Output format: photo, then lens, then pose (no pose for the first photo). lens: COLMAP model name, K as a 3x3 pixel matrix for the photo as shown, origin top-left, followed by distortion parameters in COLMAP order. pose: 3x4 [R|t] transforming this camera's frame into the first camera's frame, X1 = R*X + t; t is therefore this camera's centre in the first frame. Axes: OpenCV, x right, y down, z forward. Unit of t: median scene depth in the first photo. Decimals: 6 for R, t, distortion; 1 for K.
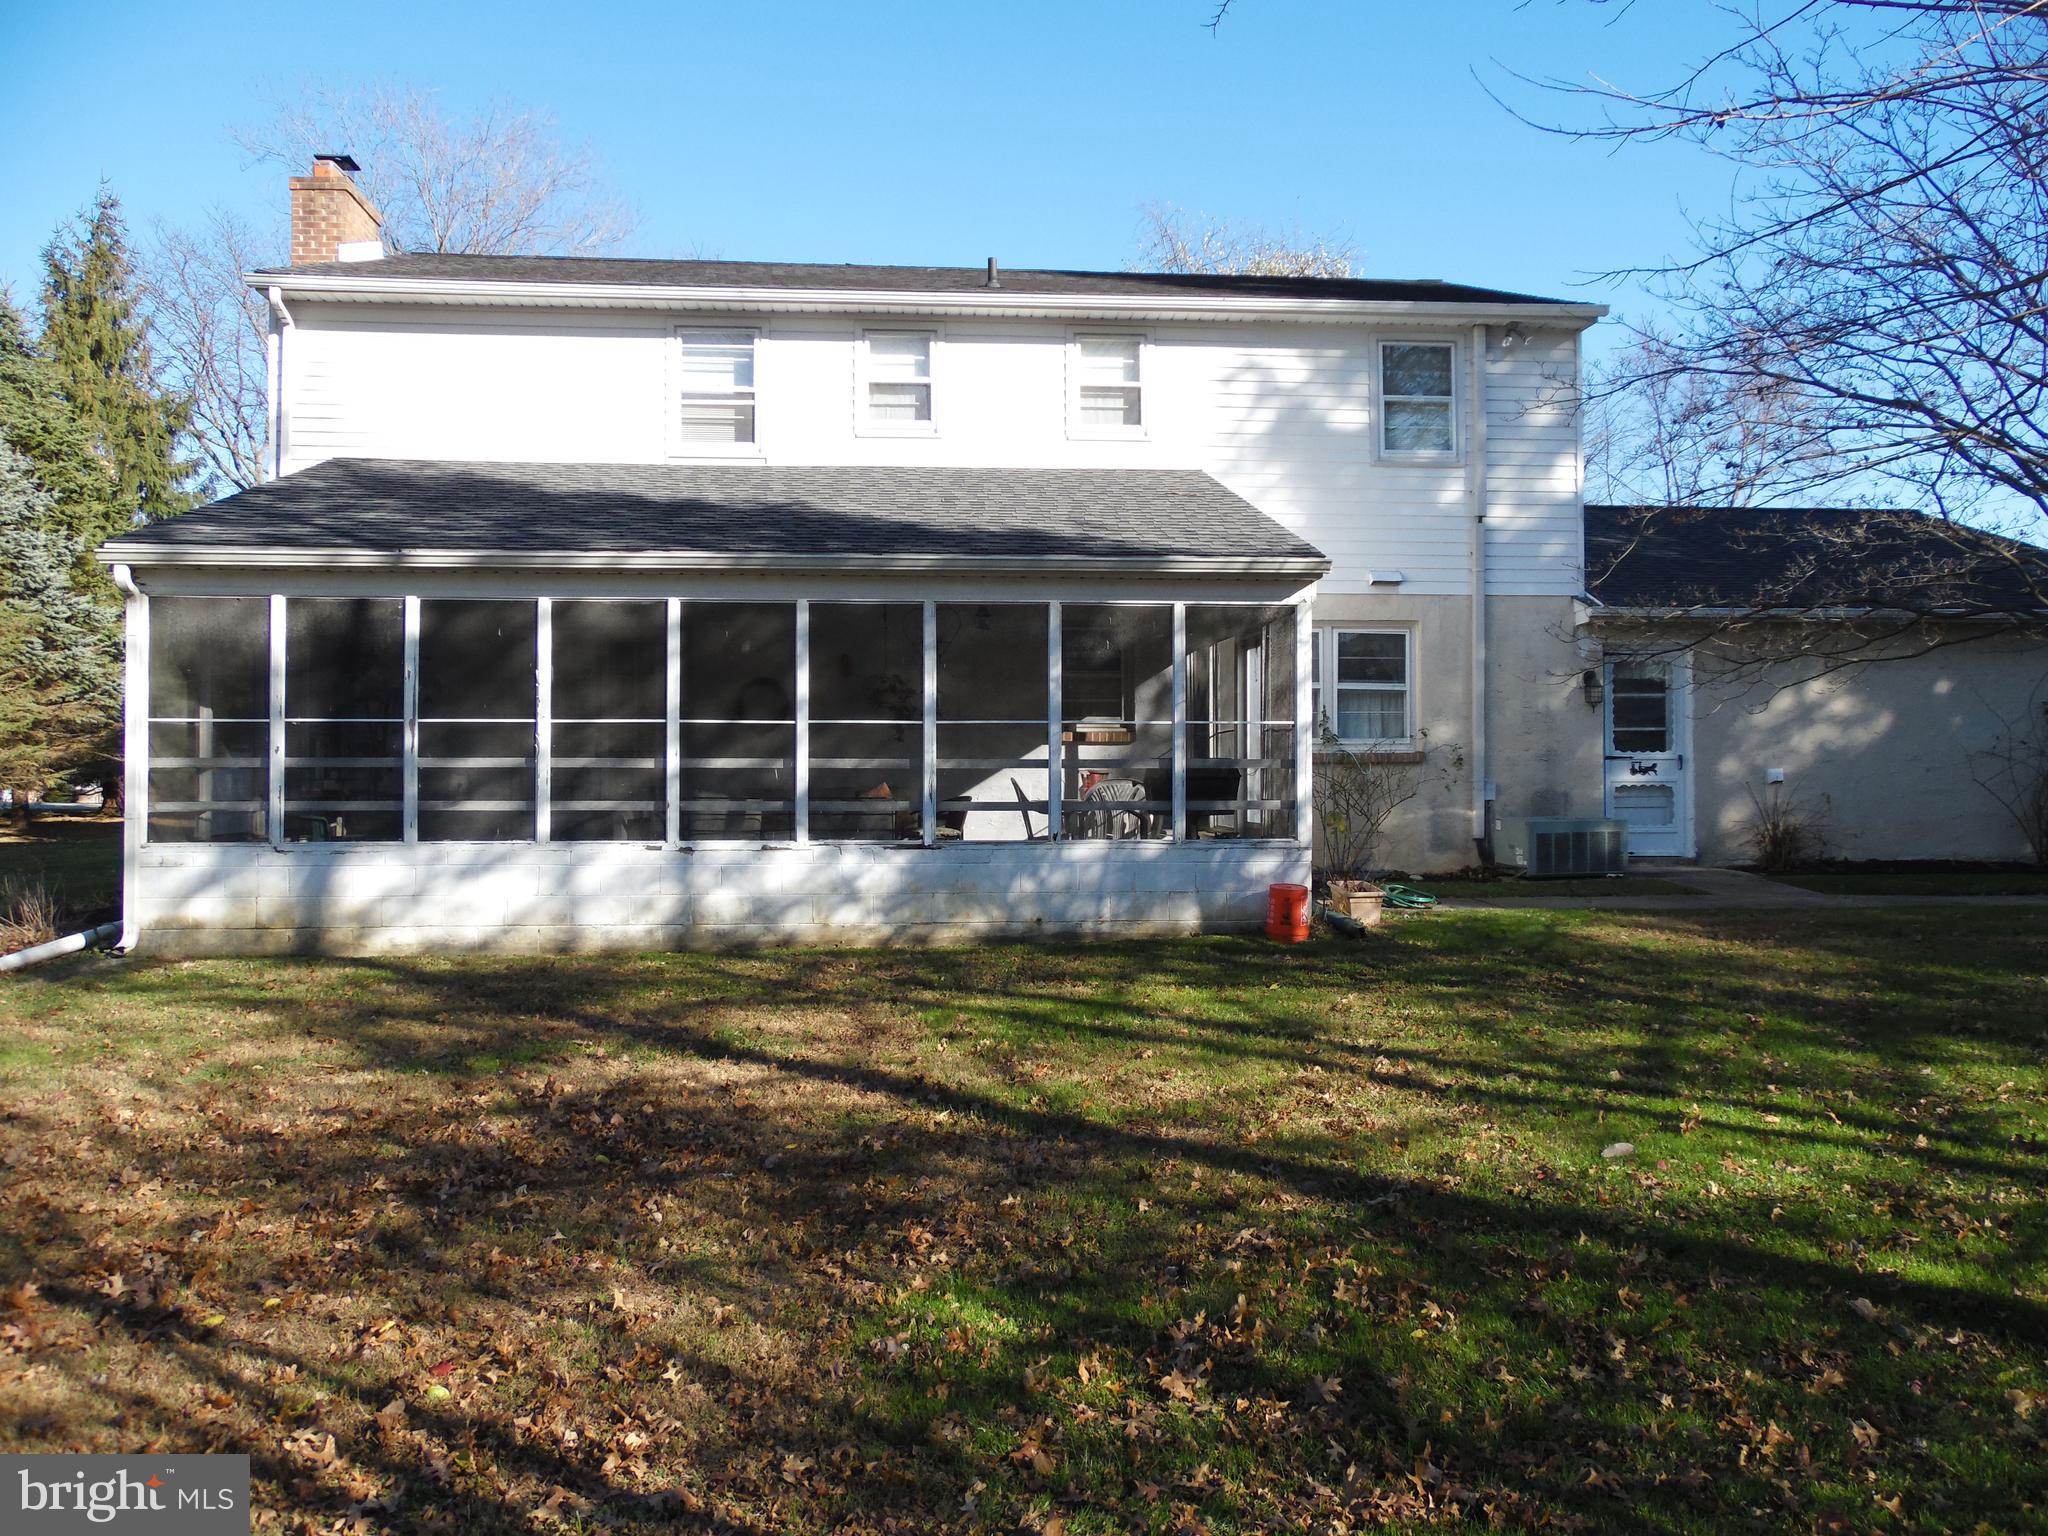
lens RADIAL K [[1524.8, 0, 1024.0], [0, 1524.8, 765.4], [0, 0, 1]] dist [0.005157, 0.008789]
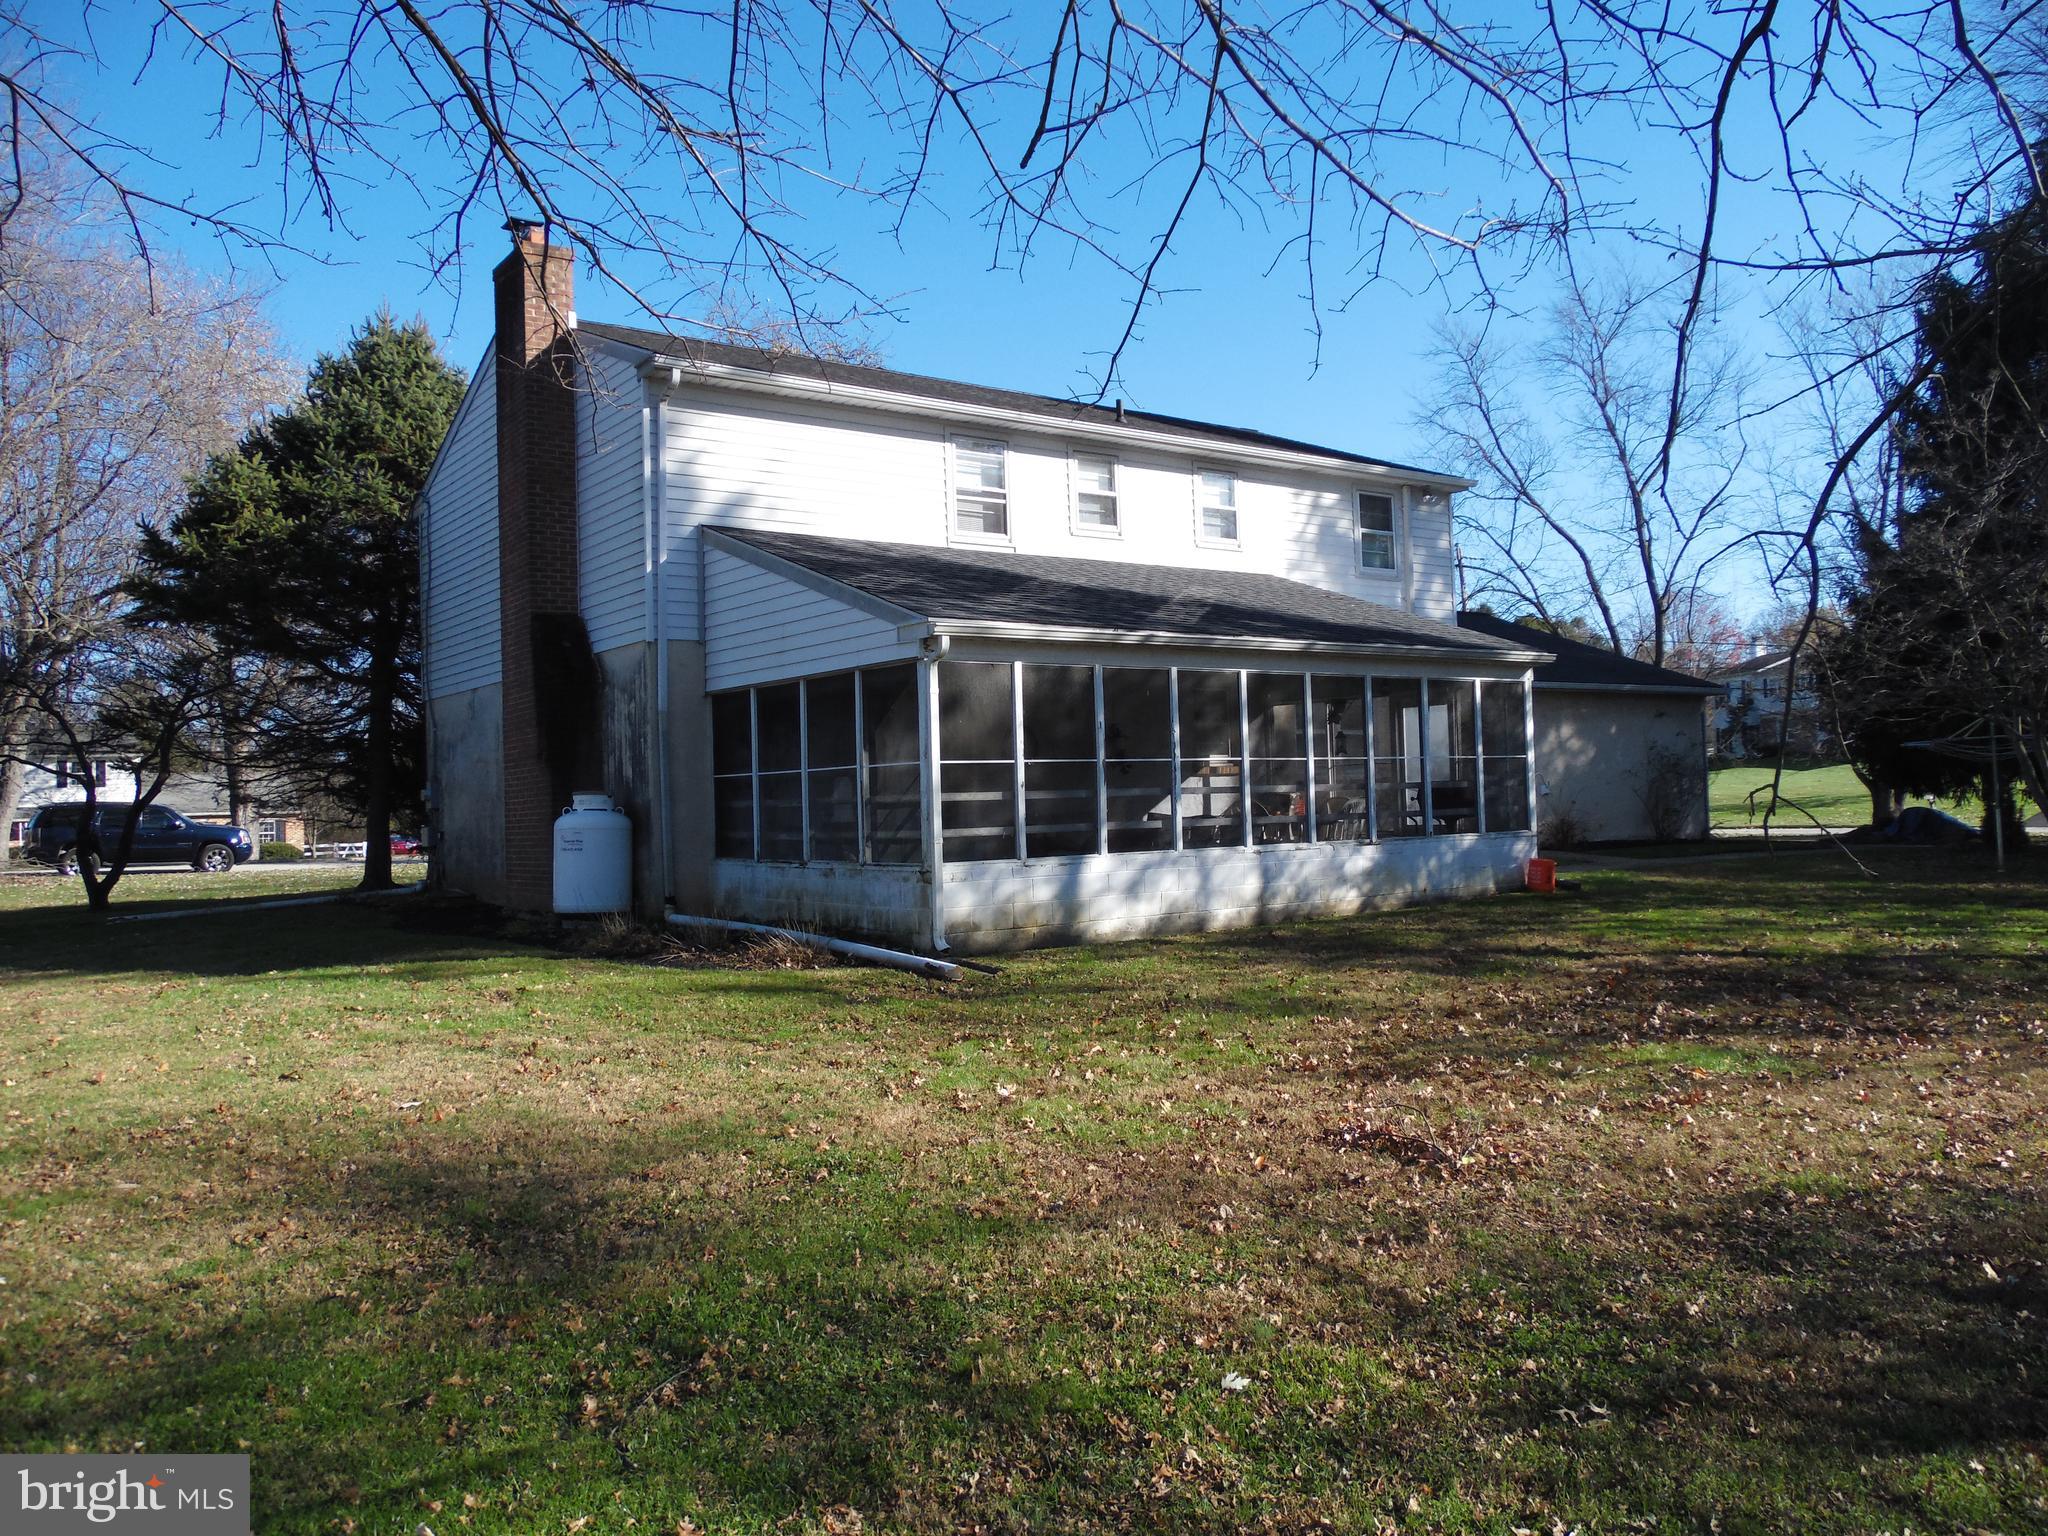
lens RADIAL K [[1524.8, 0, 1024.7], [0, 1524.8, 768.1], [0, 0, 1]] dist [0.005157, 0.008789]
pose [[0.854493, -0.012335, 0.519317, -0.769046], [0.025674, 0.999499, -0.018505, -0.000201], [-0.518828, 0.029146, 0.854381, -0.049522]]
